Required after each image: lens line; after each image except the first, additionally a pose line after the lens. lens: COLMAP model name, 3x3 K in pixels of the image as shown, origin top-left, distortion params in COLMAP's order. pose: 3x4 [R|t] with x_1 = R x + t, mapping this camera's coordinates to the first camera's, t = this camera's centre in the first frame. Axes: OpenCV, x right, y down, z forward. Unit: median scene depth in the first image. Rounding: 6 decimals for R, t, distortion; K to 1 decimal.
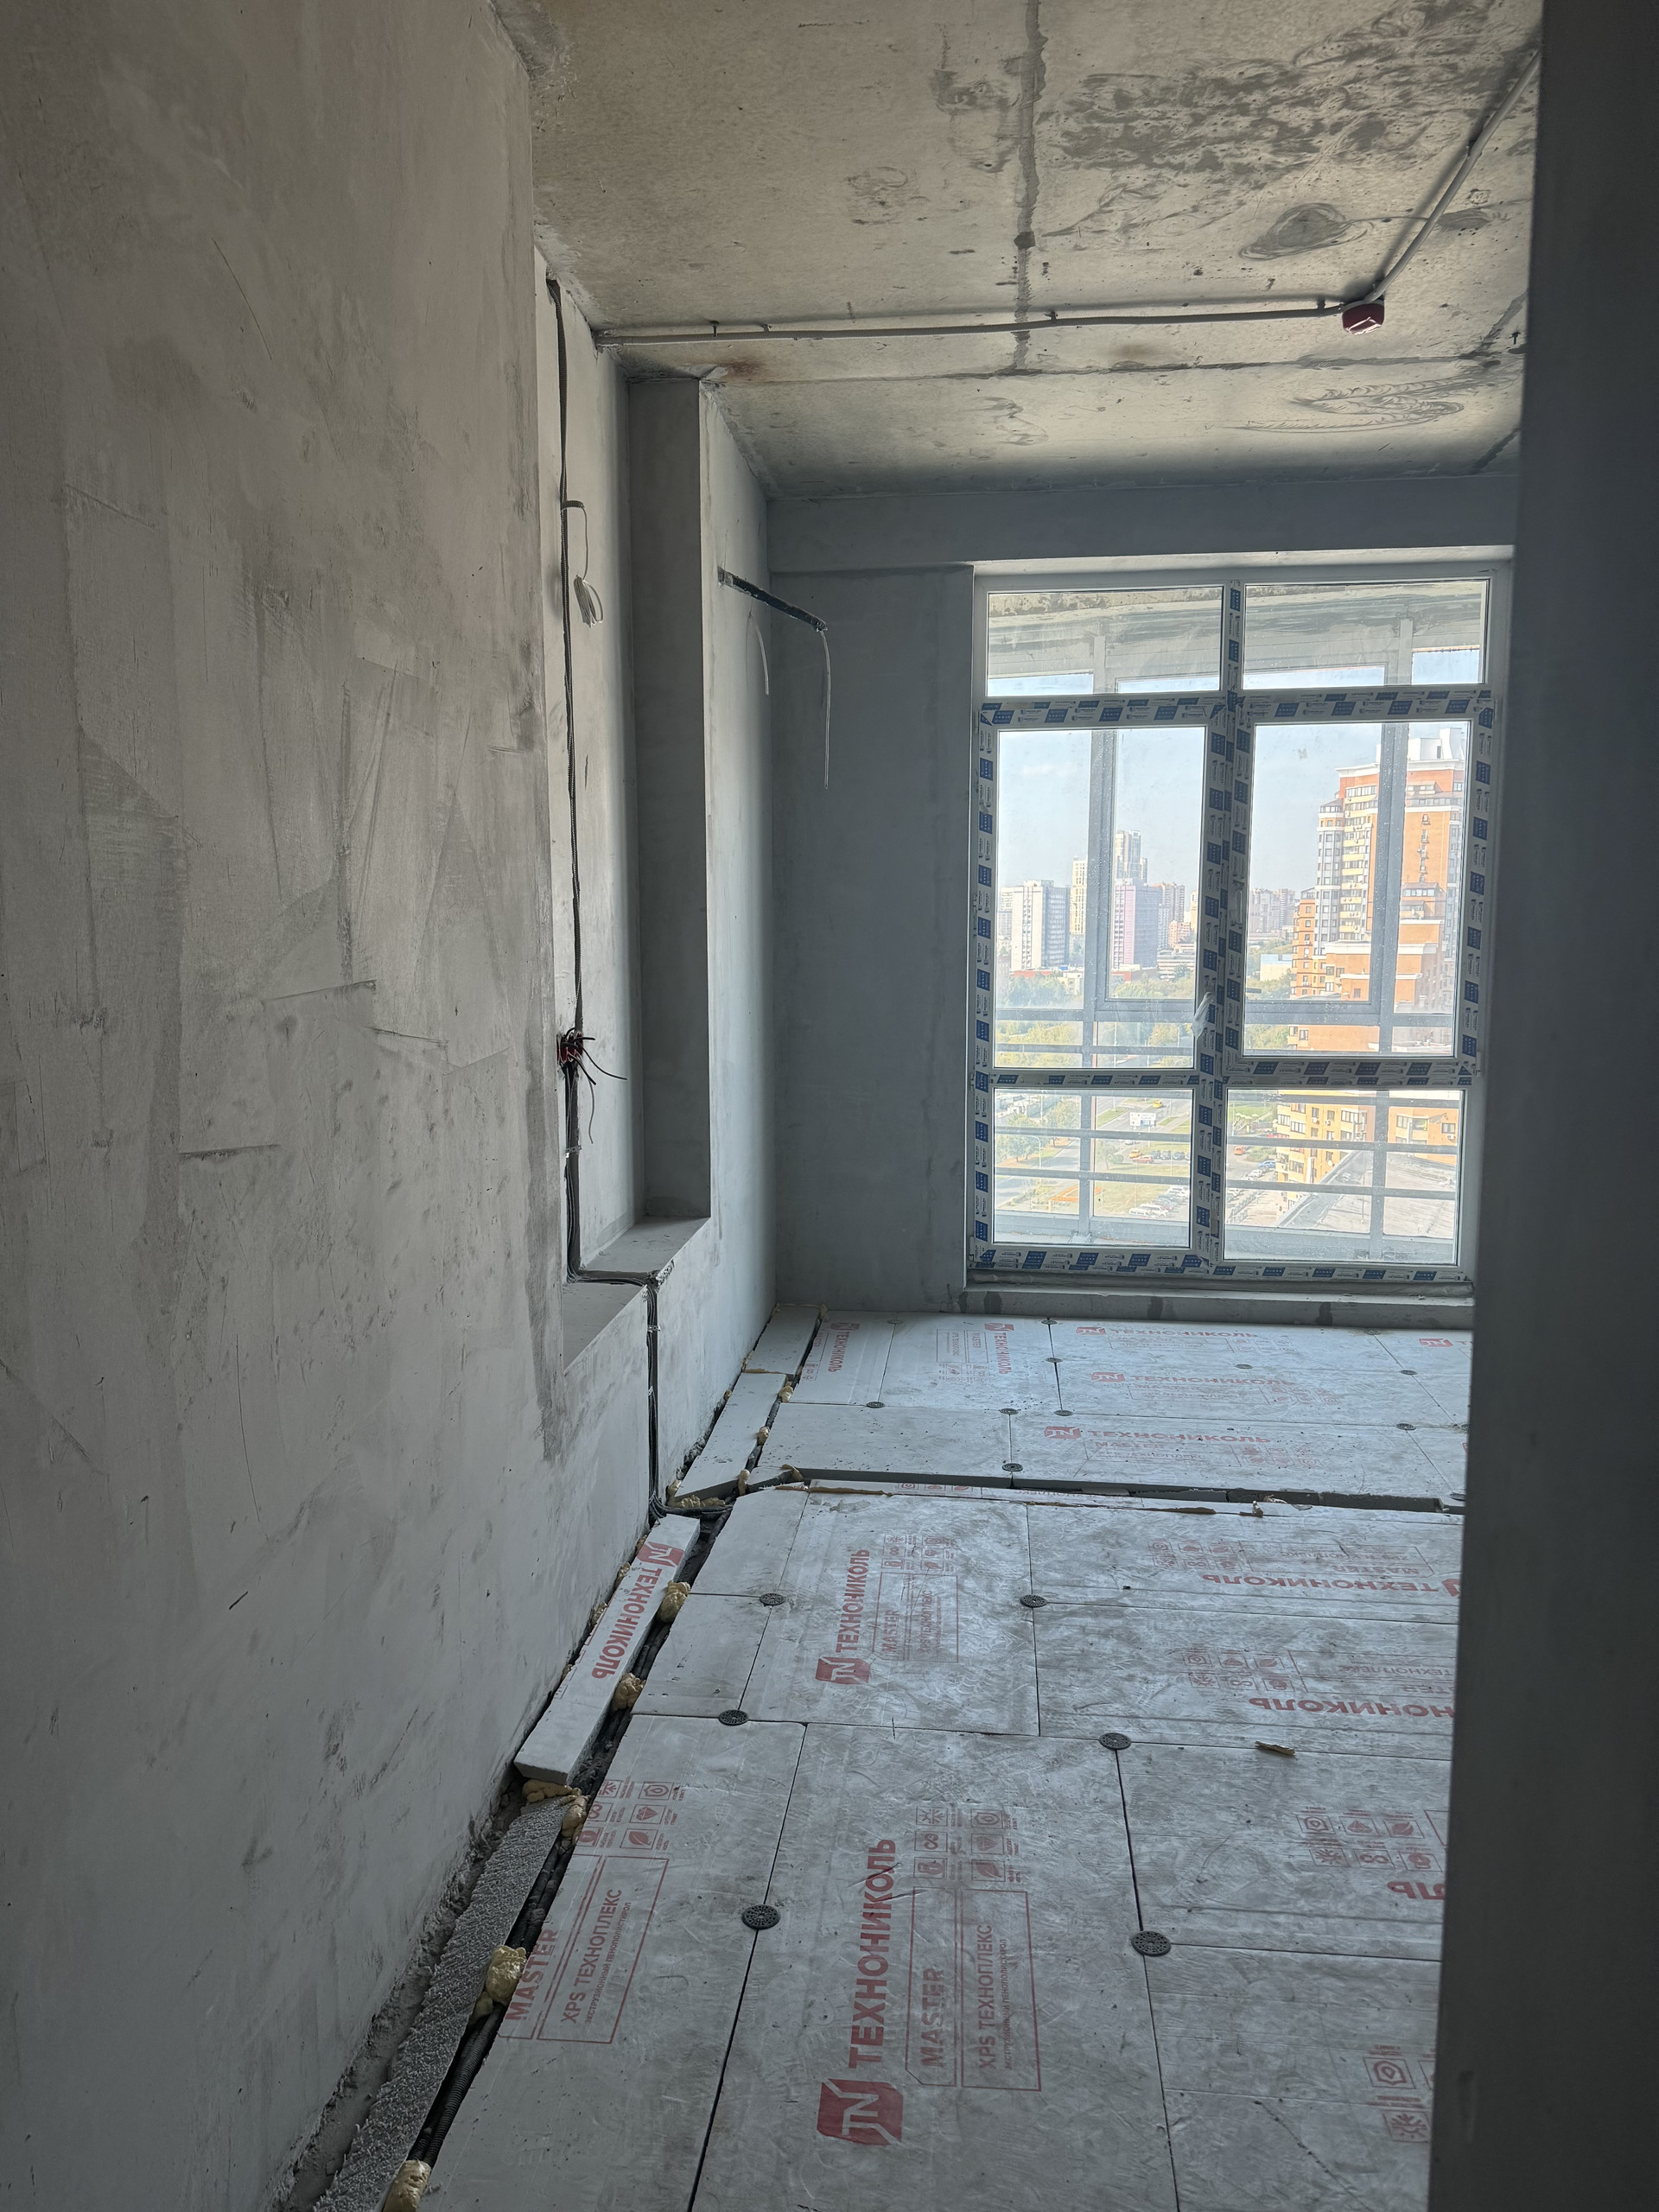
lens RADIAL K [[1566.6, 0, 823.5], [0, 1566.6, 1114.0], [0, 0, 1]] dist [0.015178, -0.018647]
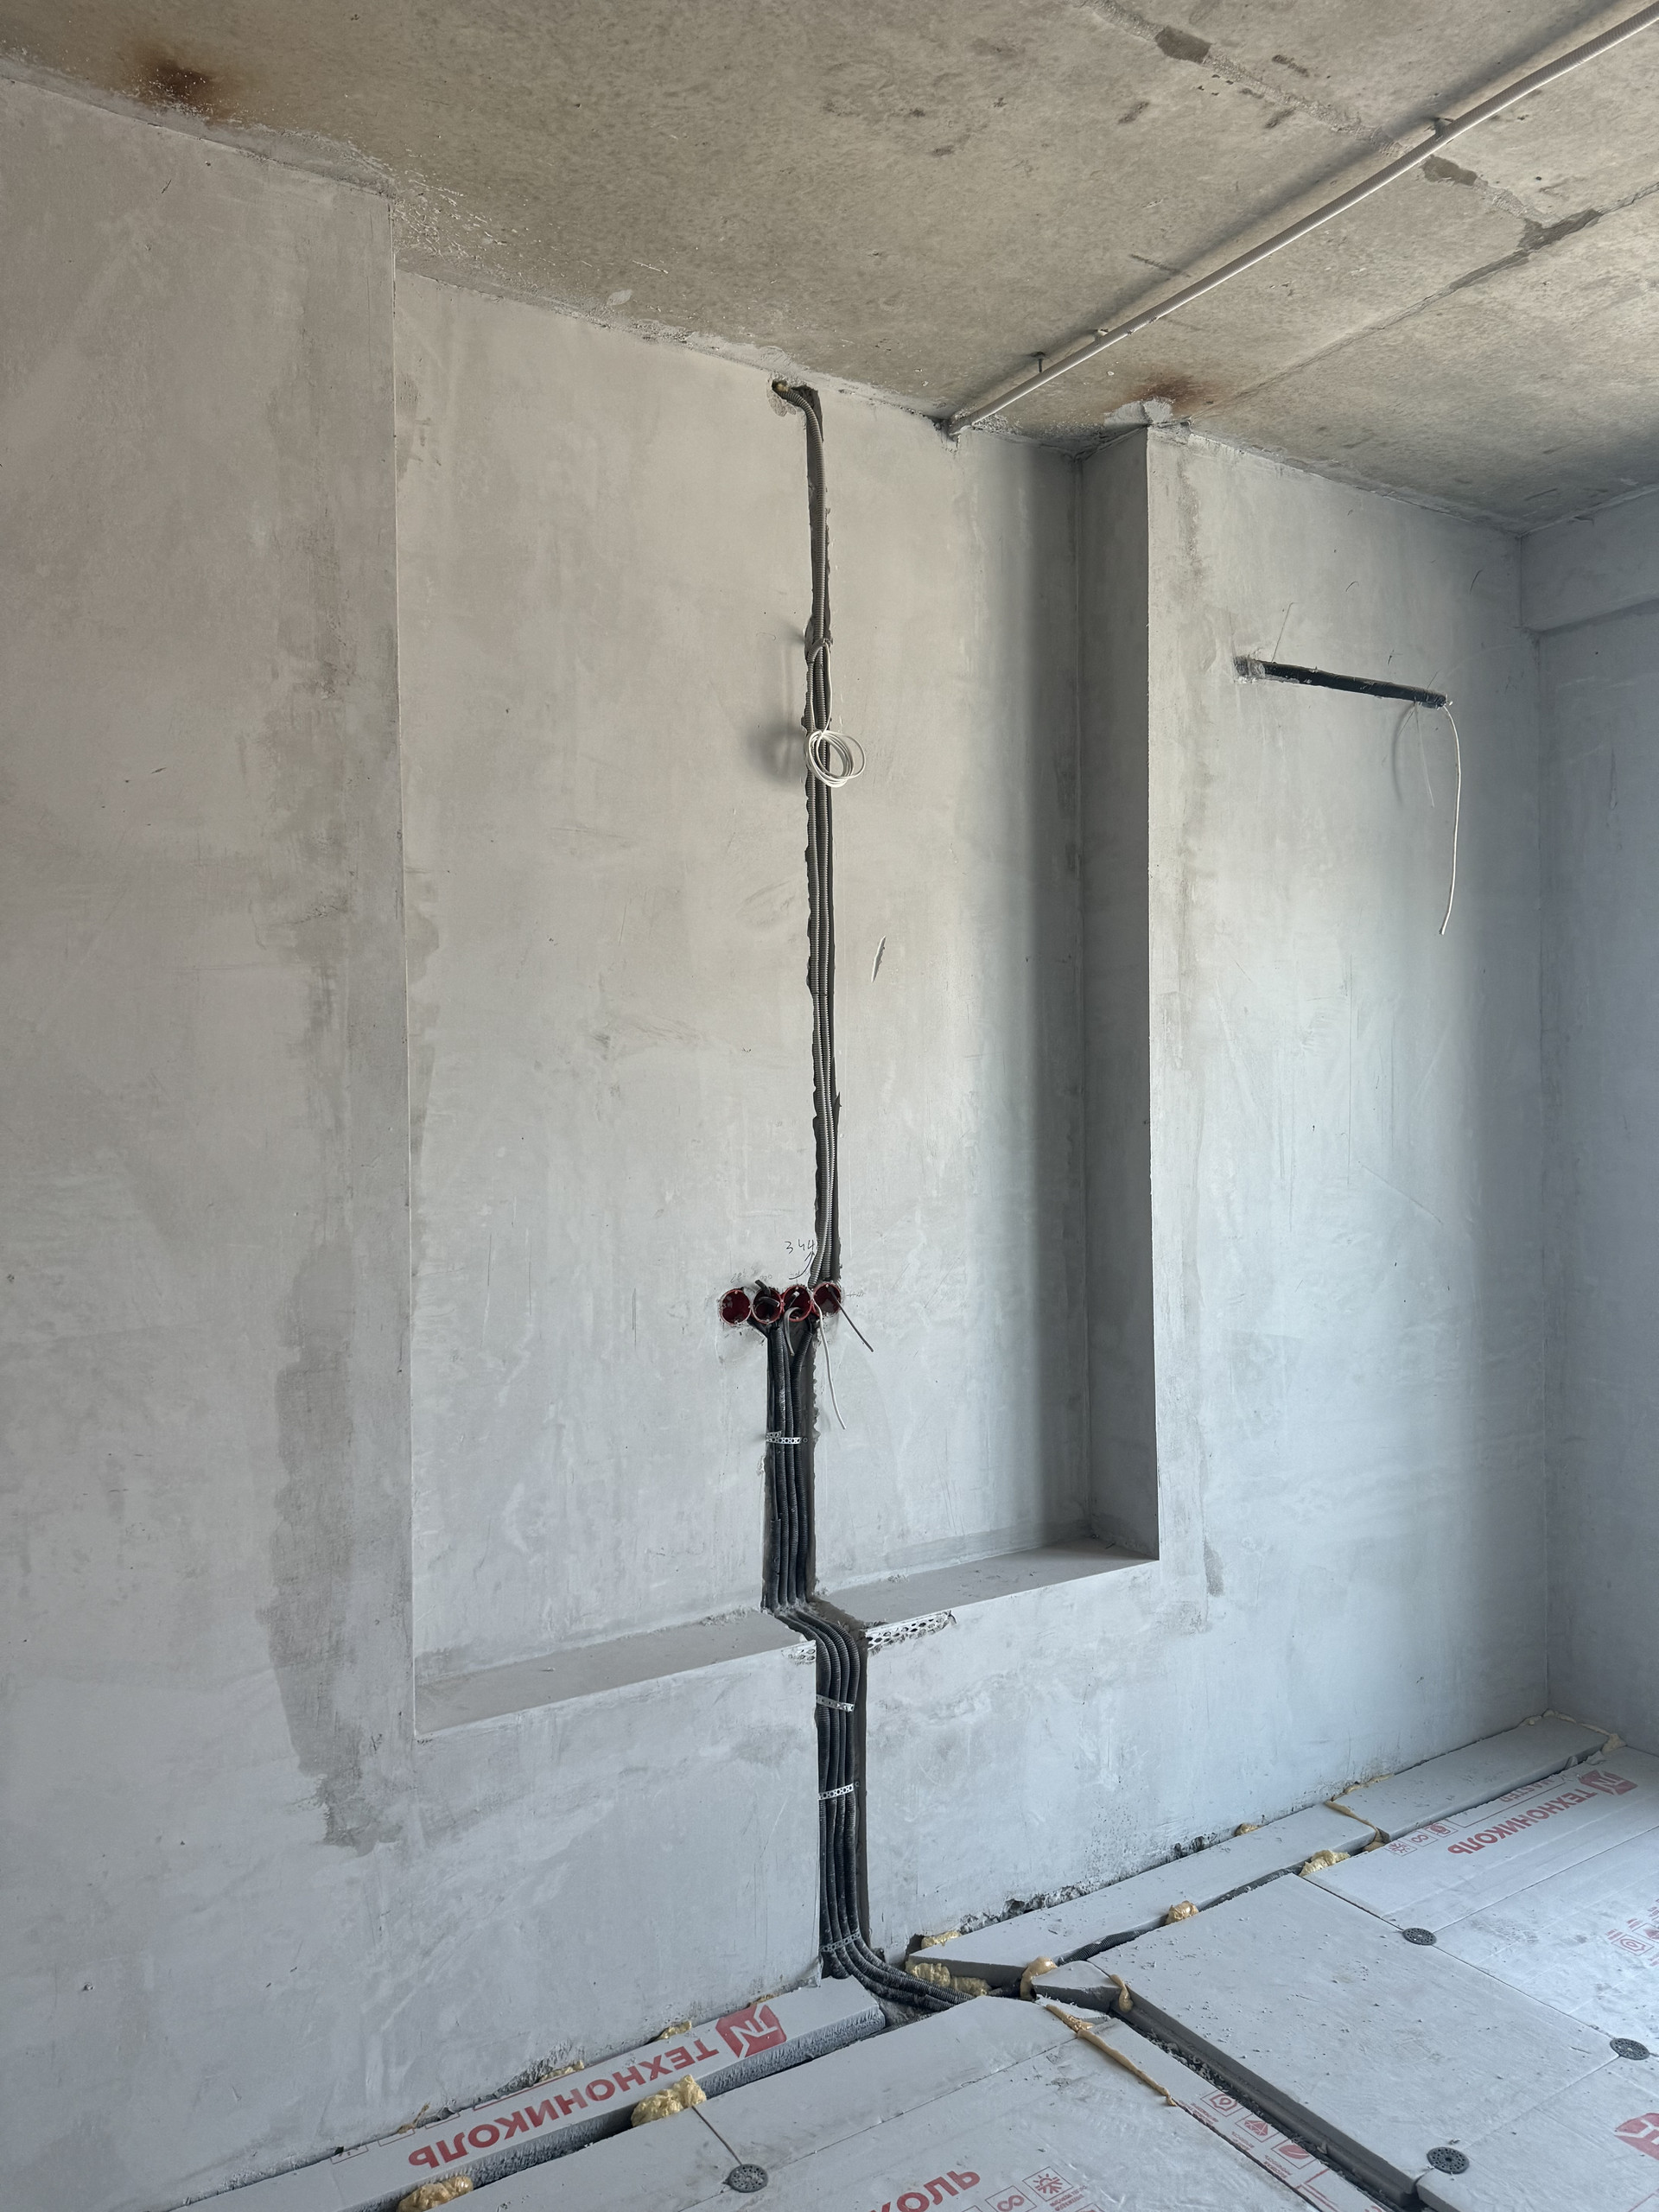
lens RADIAL K [[1566.6, 0, 825.9], [0, 1566.6, 1092.4], [0, 0, 1]] dist [0.015178, -0.018647]
pose [[0.618768, -0.008195, -0.785531, 0.421877], [-0.089792, 0.992654, -0.081086, -0.077518], [0.780425, 0.120708, 0.613487, 0.466590]]
